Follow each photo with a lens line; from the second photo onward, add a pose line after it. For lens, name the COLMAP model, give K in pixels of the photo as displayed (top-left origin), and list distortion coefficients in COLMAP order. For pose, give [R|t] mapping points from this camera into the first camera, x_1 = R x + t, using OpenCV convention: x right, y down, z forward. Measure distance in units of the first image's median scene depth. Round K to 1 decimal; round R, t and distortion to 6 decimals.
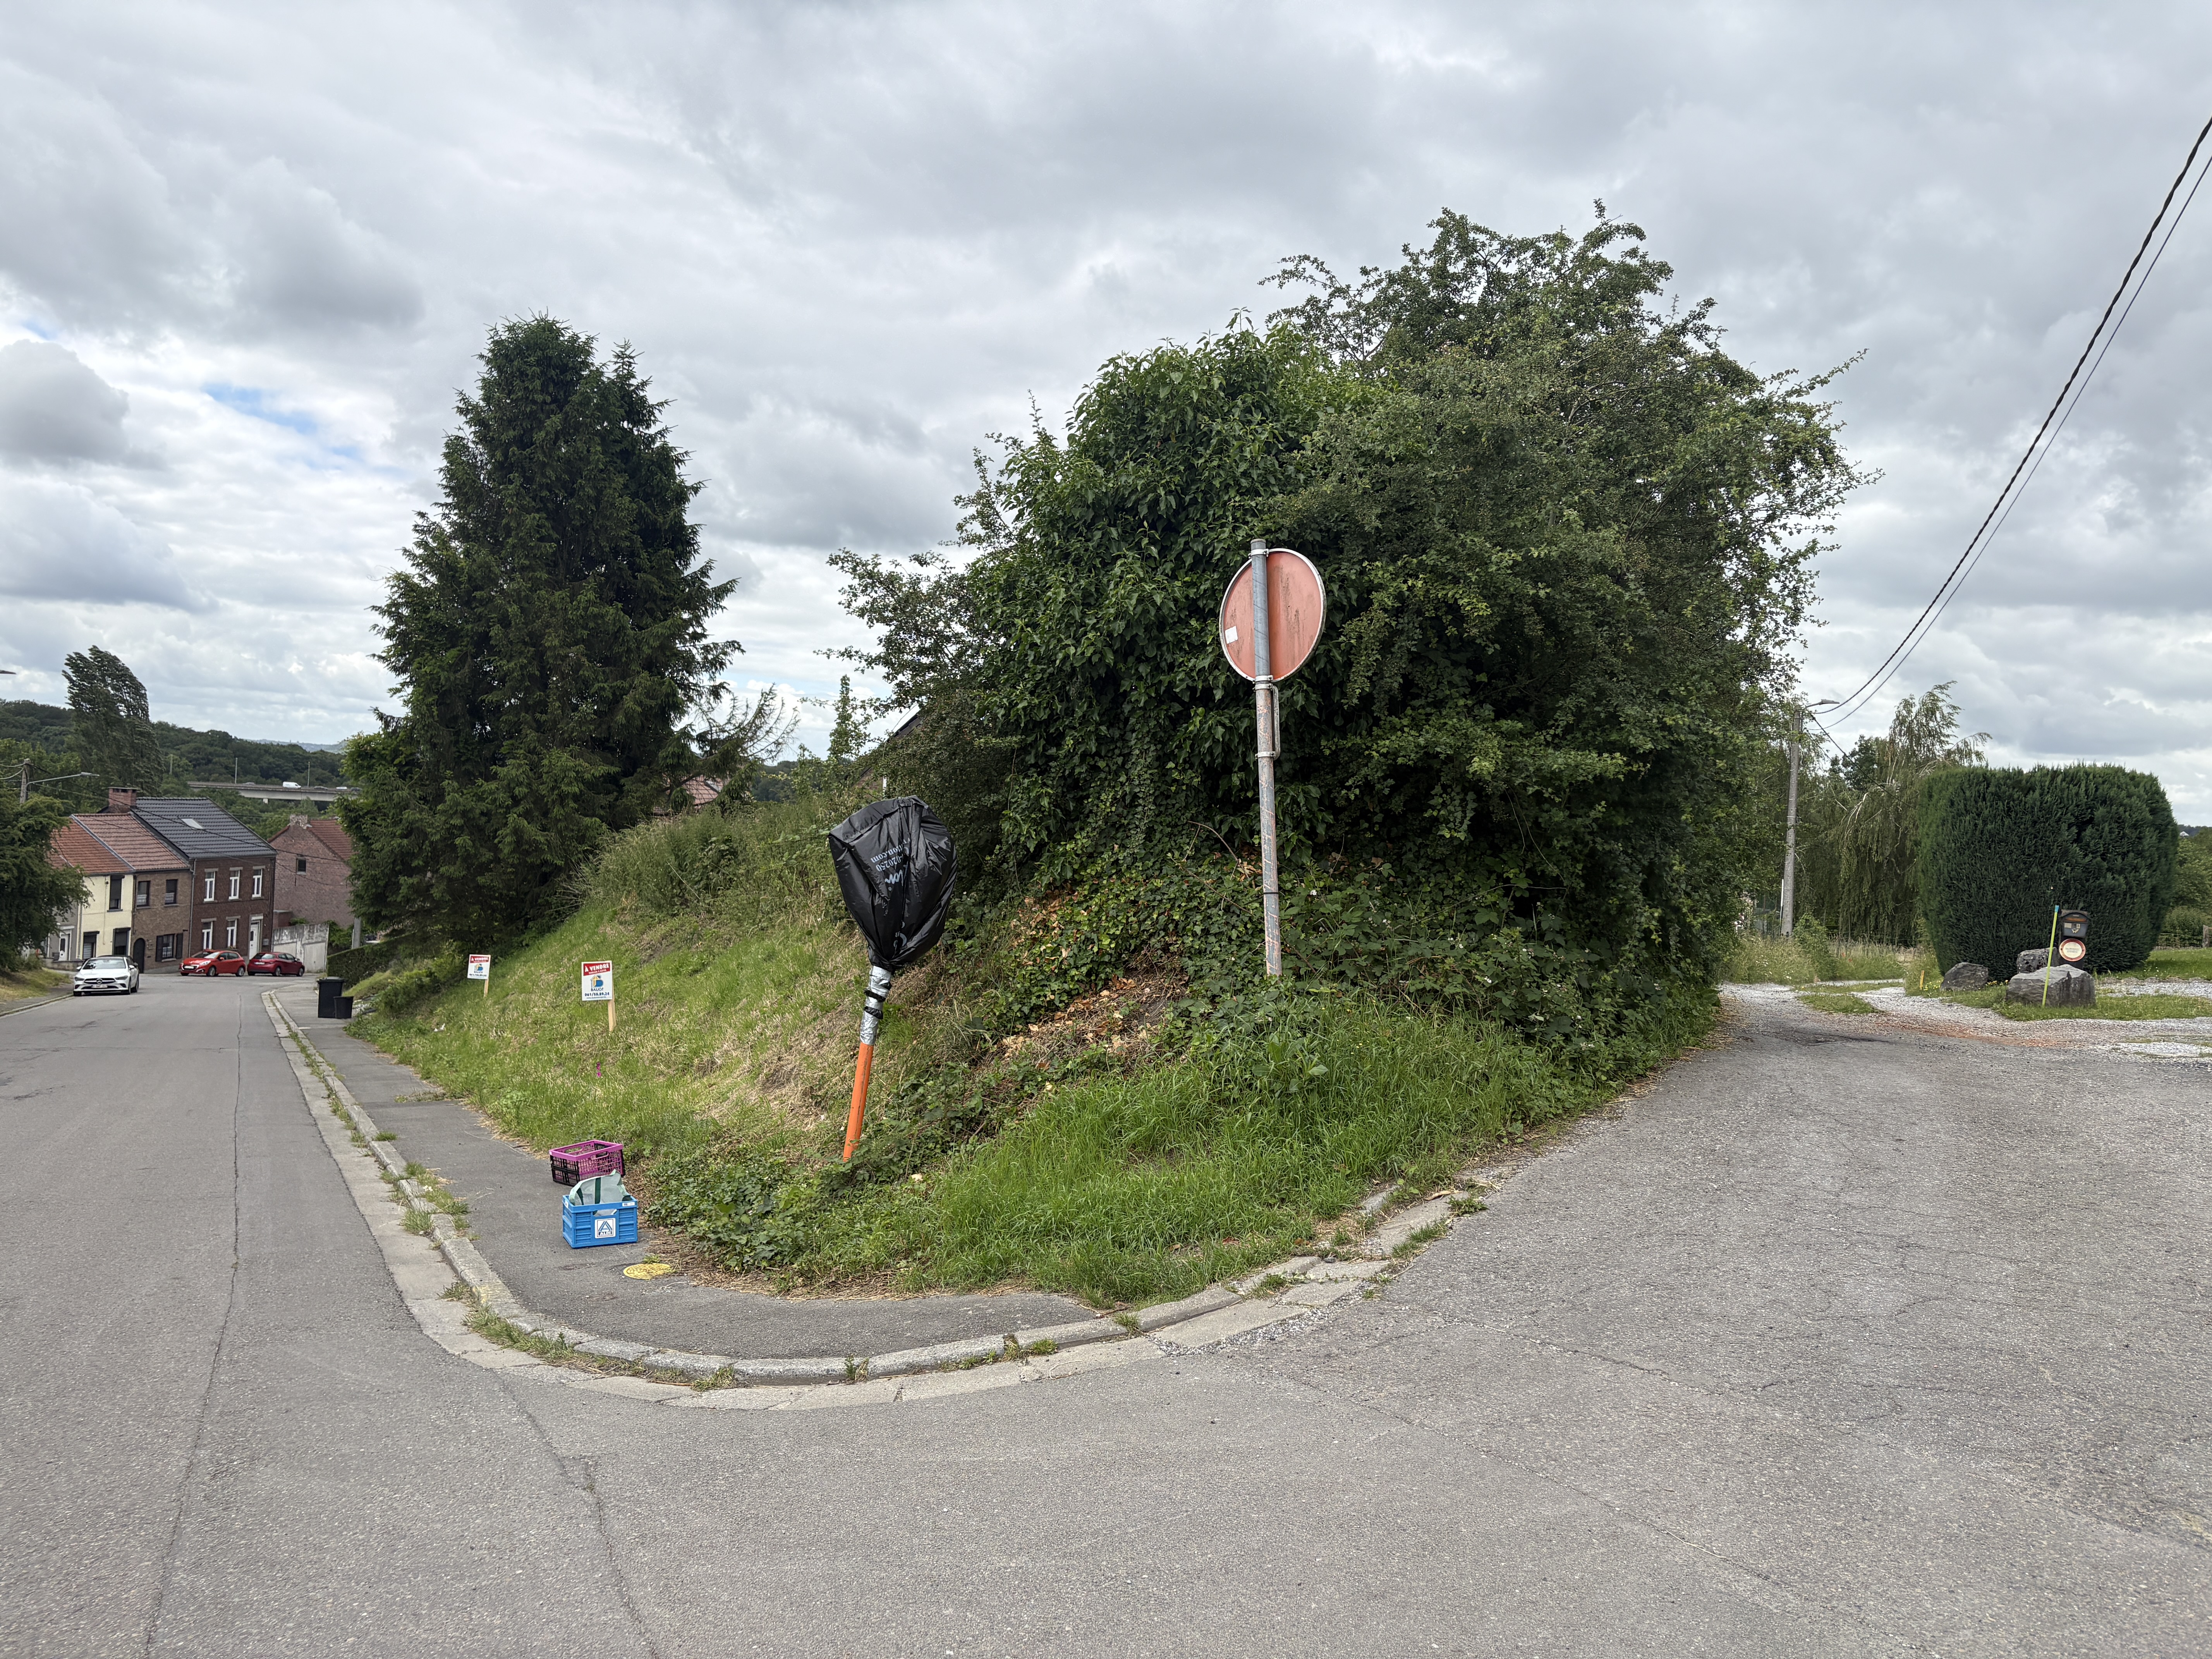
lens RADIAL K [[1690.8, 0, 1112.2], [0, 1690.8, 818.8], [0, 0, 1]] dist [0.052574, 0.000646]
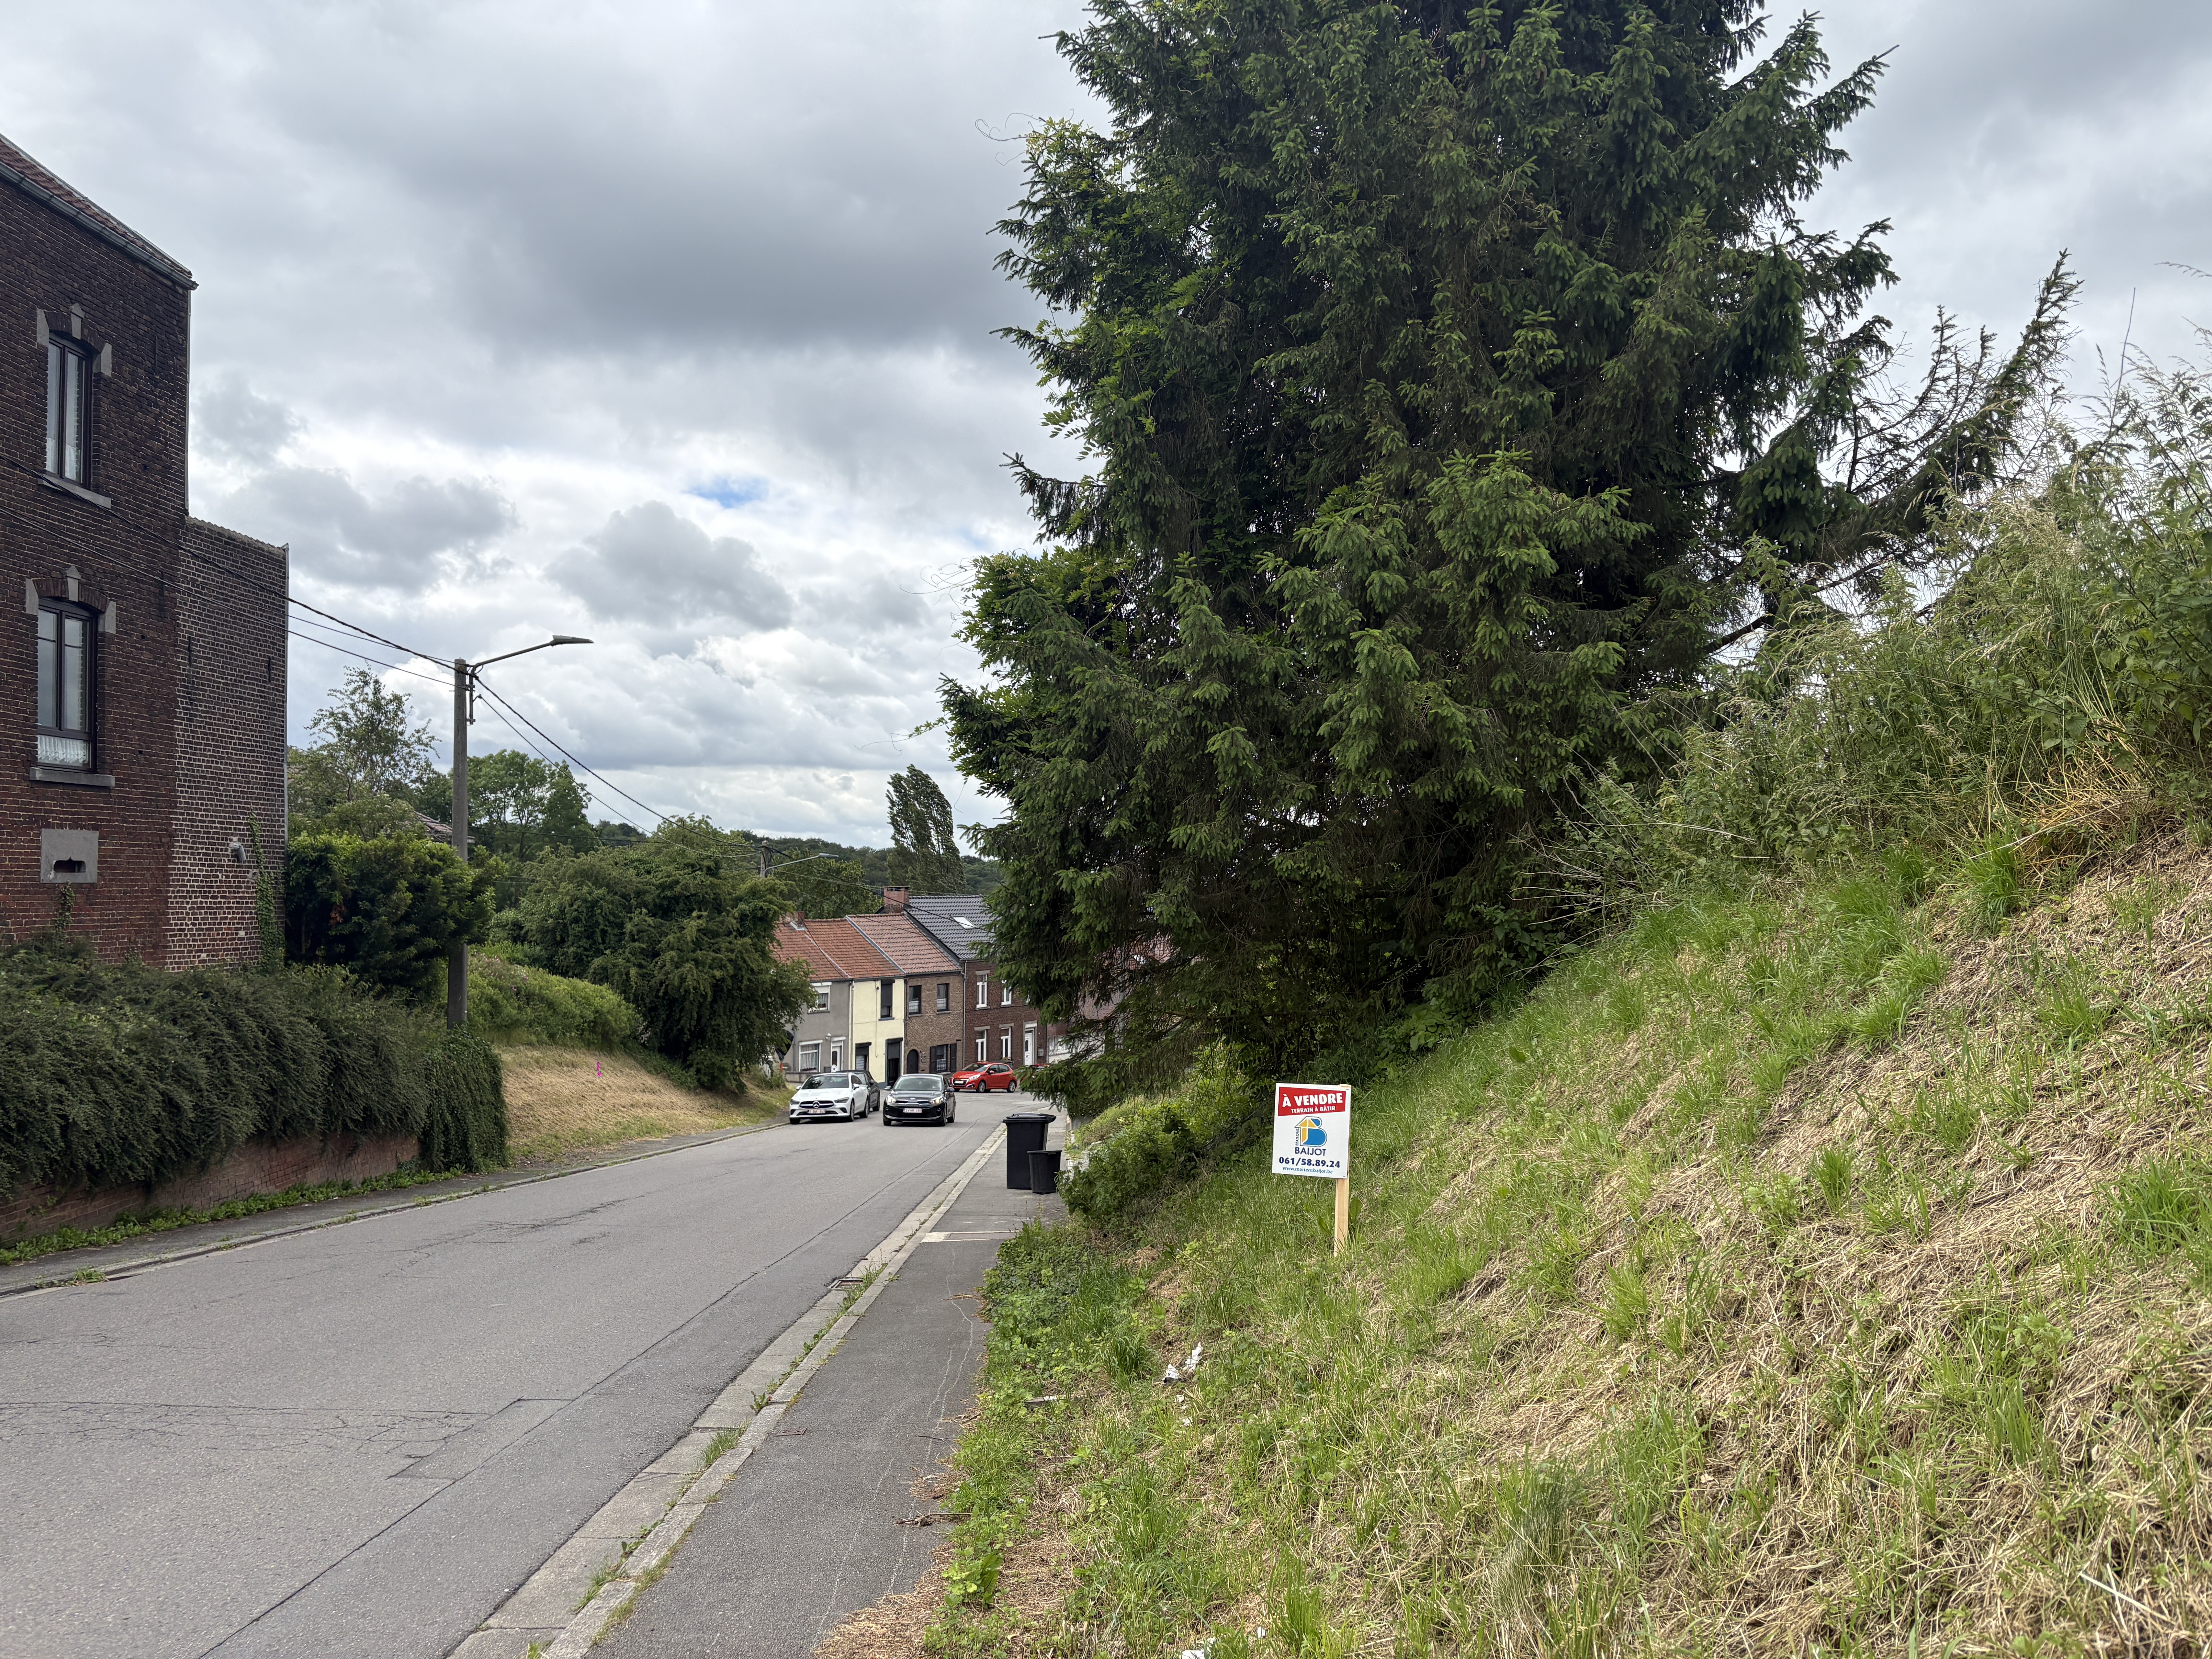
lens RADIAL K [[1665.7, 0, 1207.8], [0, 1665.7, 840.4], [0, 0, 1]] dist [0.058578, -0.132035]
pose [[0.926952, -0.062430, -0.369950, -0.249800], [0.043715, 0.997314, -0.058767, 0.049159], [0.372625, 0.038302, 0.927191, 0.654733]]
